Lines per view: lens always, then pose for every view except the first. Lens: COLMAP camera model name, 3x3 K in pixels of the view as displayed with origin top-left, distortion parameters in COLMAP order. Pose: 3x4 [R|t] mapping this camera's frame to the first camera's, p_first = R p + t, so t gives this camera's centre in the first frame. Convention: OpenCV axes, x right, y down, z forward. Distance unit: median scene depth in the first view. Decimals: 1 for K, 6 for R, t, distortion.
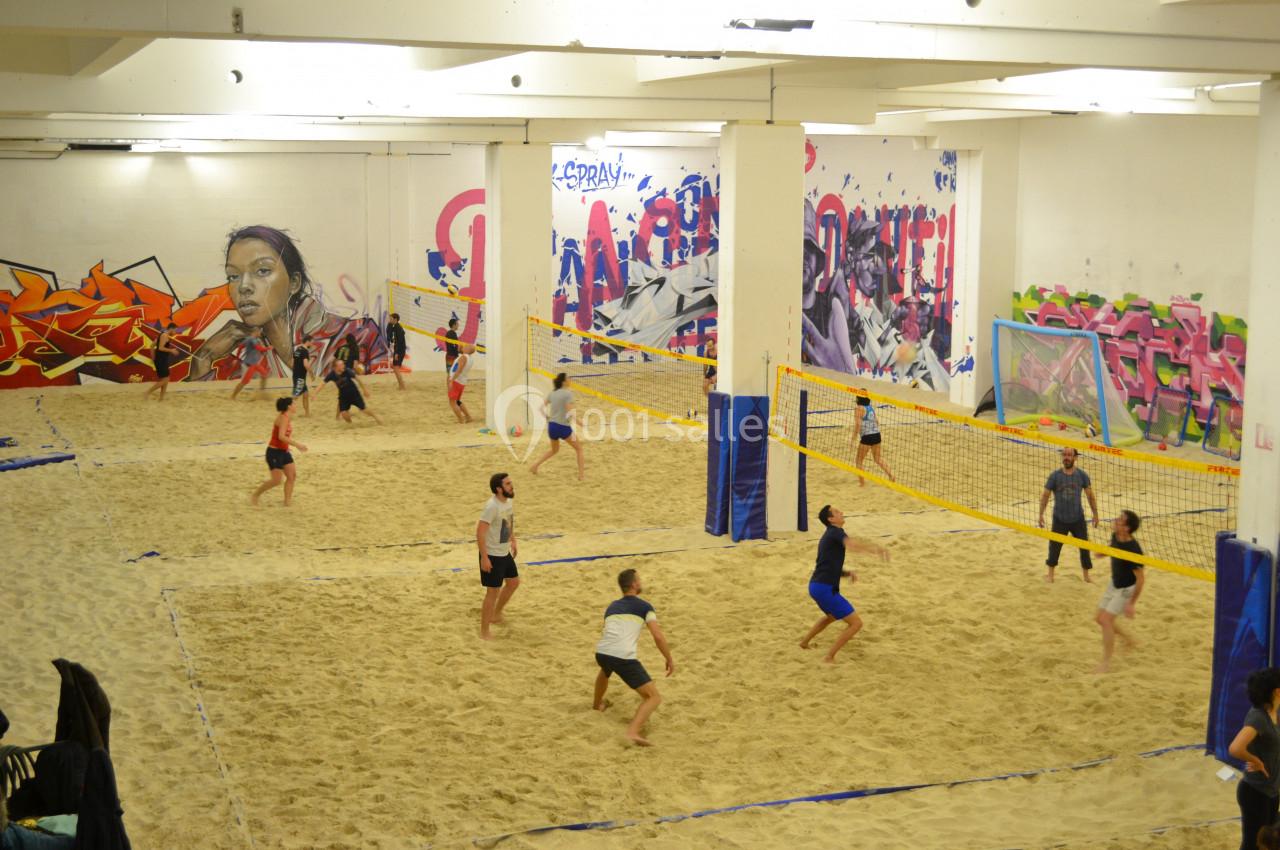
lens RADIAL K [[1733.2, 0, 640.0], [0, 1733.2, 425.0], [0, 0, 1]] dist [-0.017294, -0.014964]
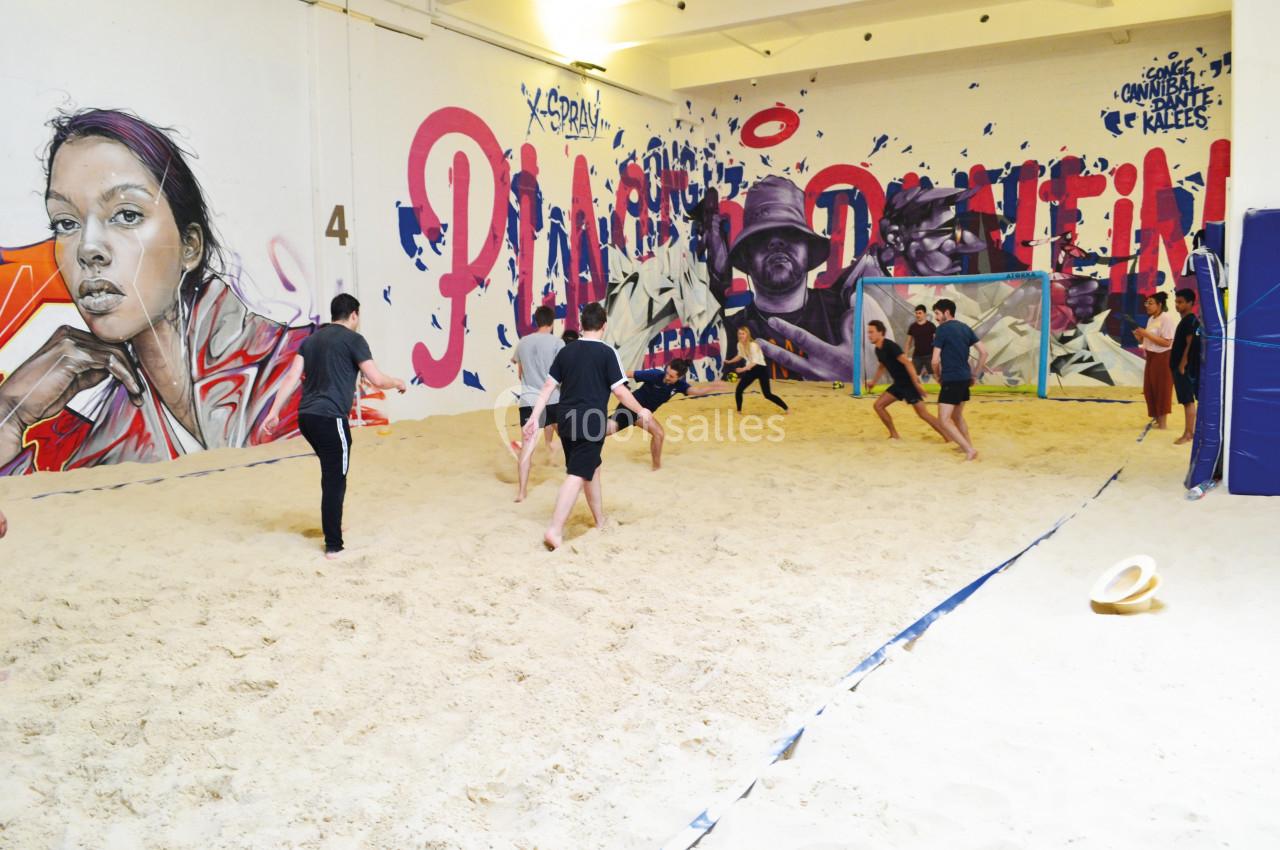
lens RADIAL K [[1020.3, 0, 640.0], [0, 1020.3, 425.0], [0, 0, 1]] dist [-0.078775, -0.002993]
pose [[0.798678, -0.079890, 0.596432, -0.258288], [0.103456, 0.994620, -0.005311, -0.020297], [-0.592798, 0.065946, 0.802646, 0.695172]]
